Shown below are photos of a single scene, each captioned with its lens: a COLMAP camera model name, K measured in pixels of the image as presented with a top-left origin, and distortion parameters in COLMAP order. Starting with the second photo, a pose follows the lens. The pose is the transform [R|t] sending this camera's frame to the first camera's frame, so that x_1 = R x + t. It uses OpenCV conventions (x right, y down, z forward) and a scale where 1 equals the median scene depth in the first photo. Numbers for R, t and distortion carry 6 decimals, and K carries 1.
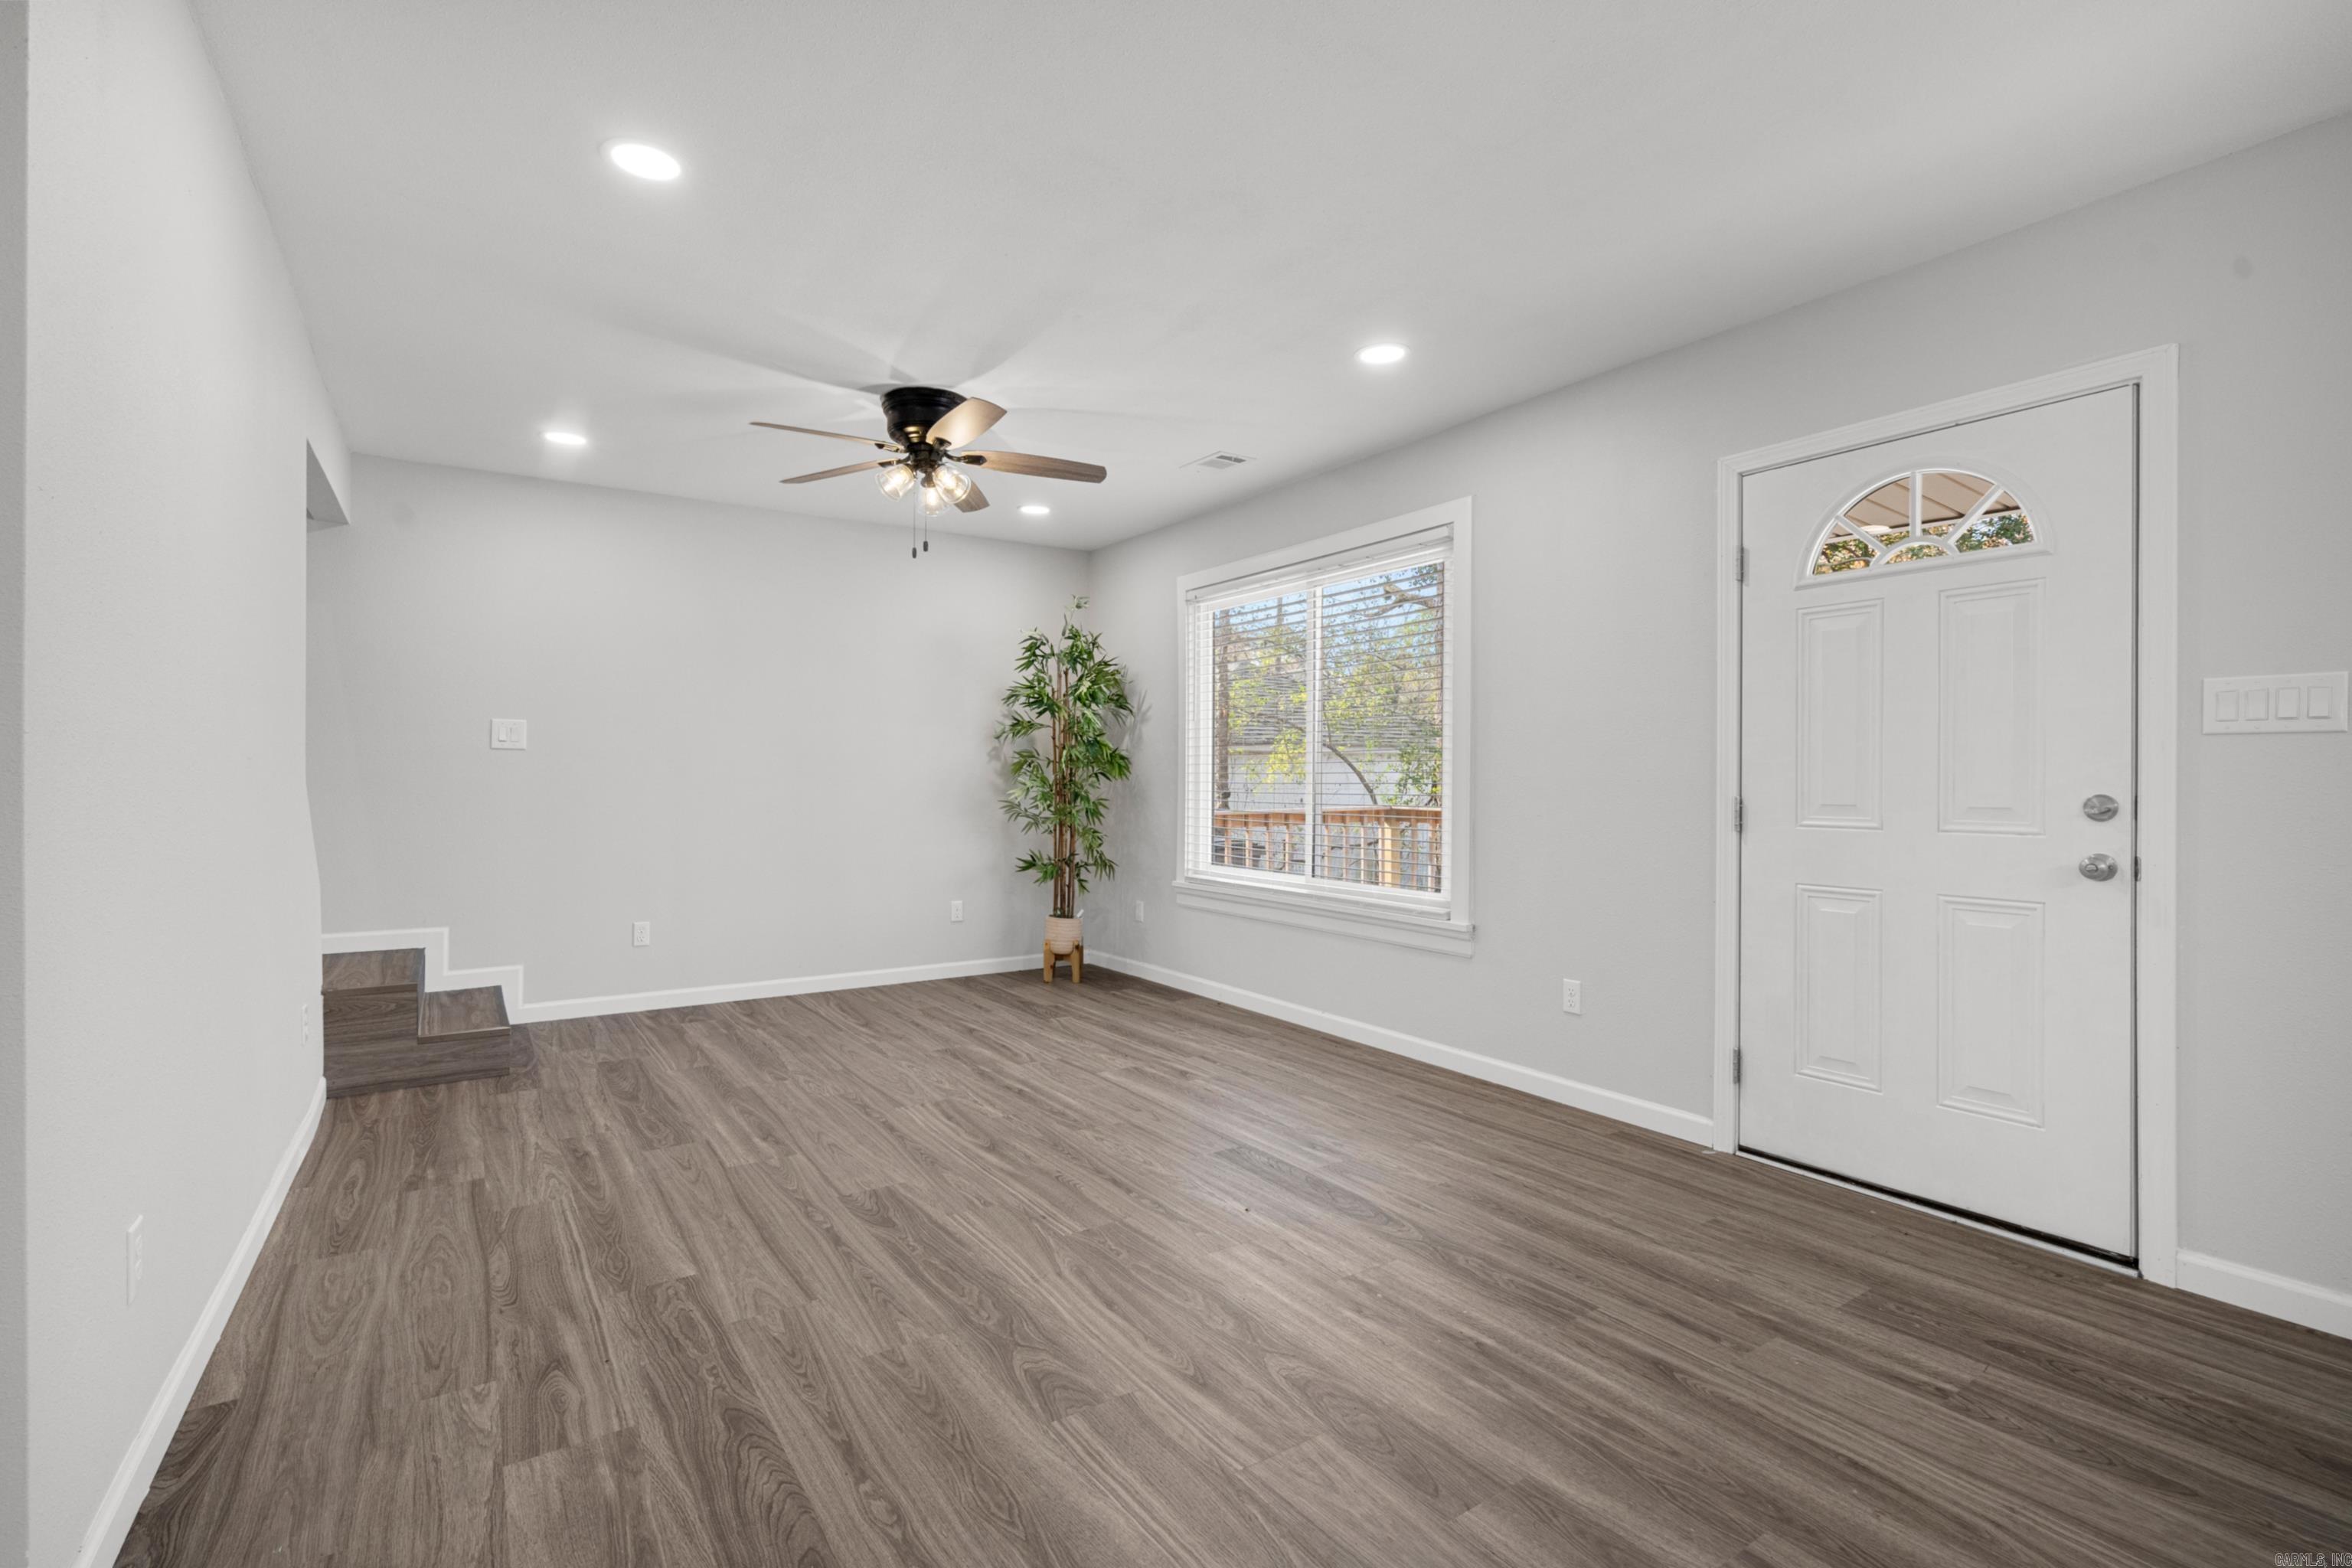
lens RADIAL K [[1072.9, 0, 1172.1], [0, 1072.9, 772.3], [0, 0, 1]] dist [0.001449, 0.000239]
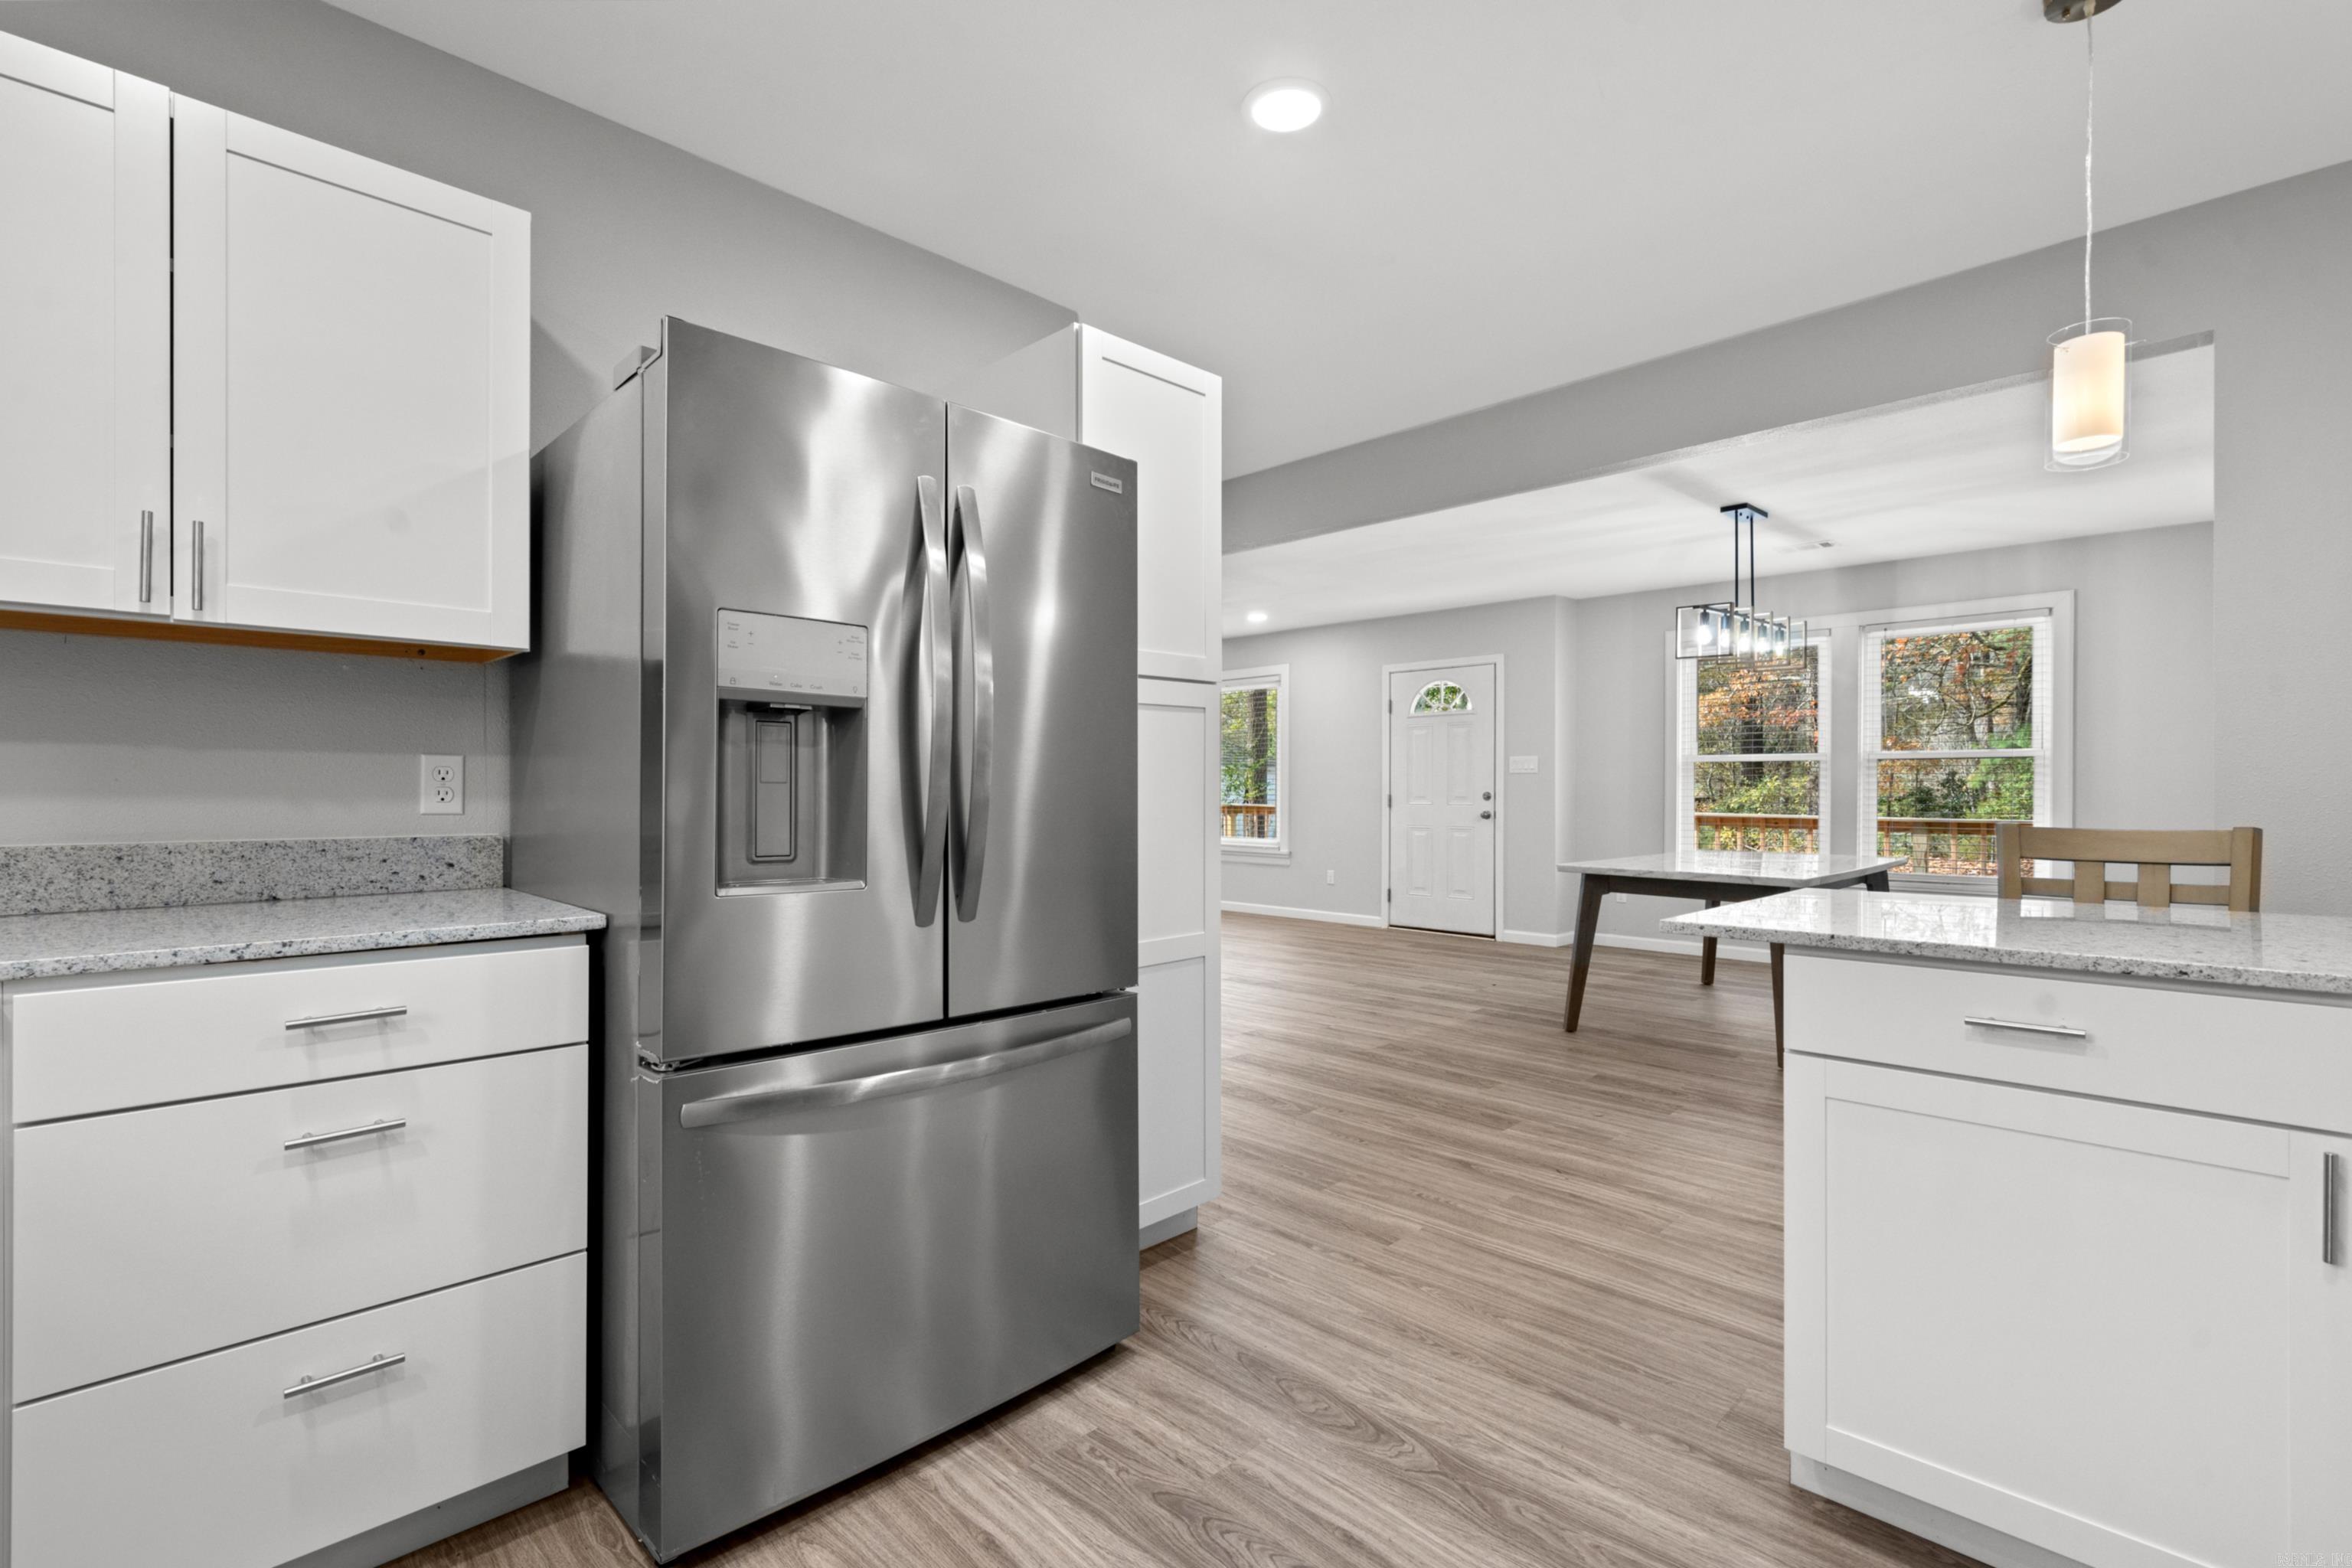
lens RADIAL K [[1071.4, 0, 1166.6], [0, 1071.4, 795.4], [0, 0, 1]] dist [0.002782, 0.000601]
pose [[0.981039, -0.006256, 0.193711, -0.437824], [0.003603, 0.999895, 0.014044, -0.010669], [-0.193779, -0.013080, 0.980958, -1.240342]]
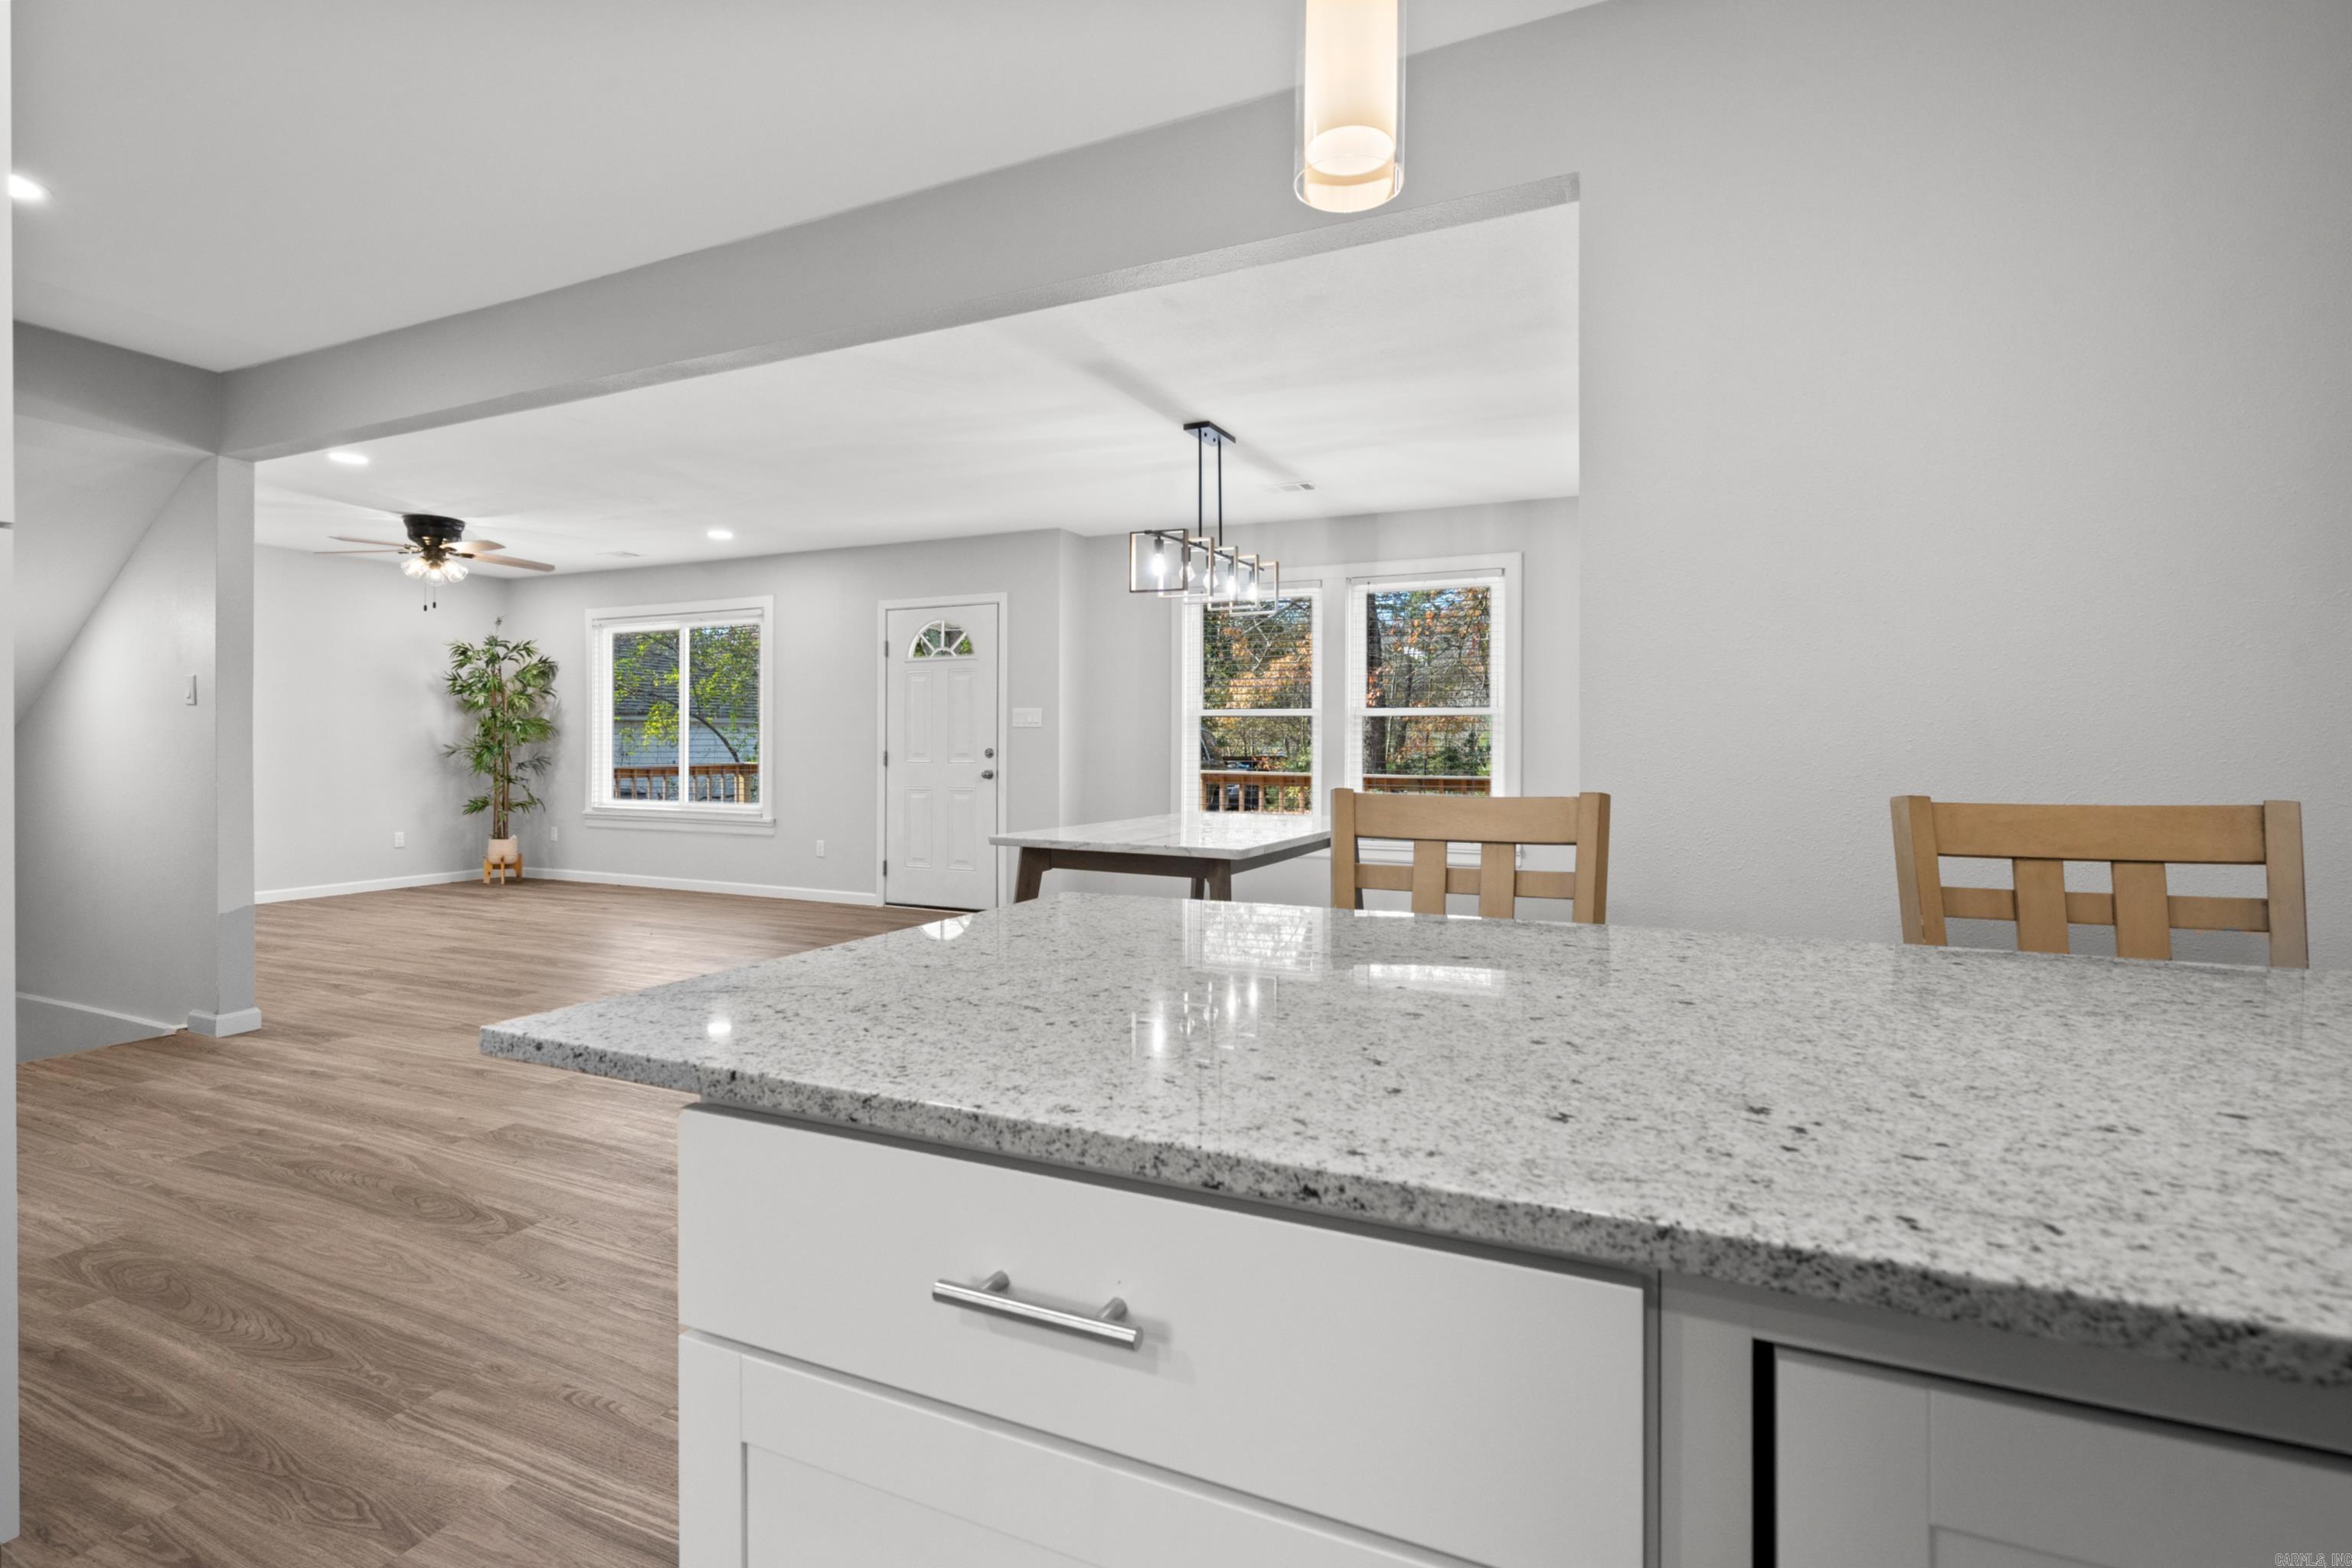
lens RADIAL K [[1086.6, 0, 1179.9], [0, 1086.6, 747.8], [0, 0, 1]] dist [-0.001560, 0.000001]
pose [[0.848809, -0.002167, 0.528694, -0.135776], [-0.003014, 0.999956, 0.008938, -0.004590], [-0.528690, -0.009180, 0.848765, -1.071816]]
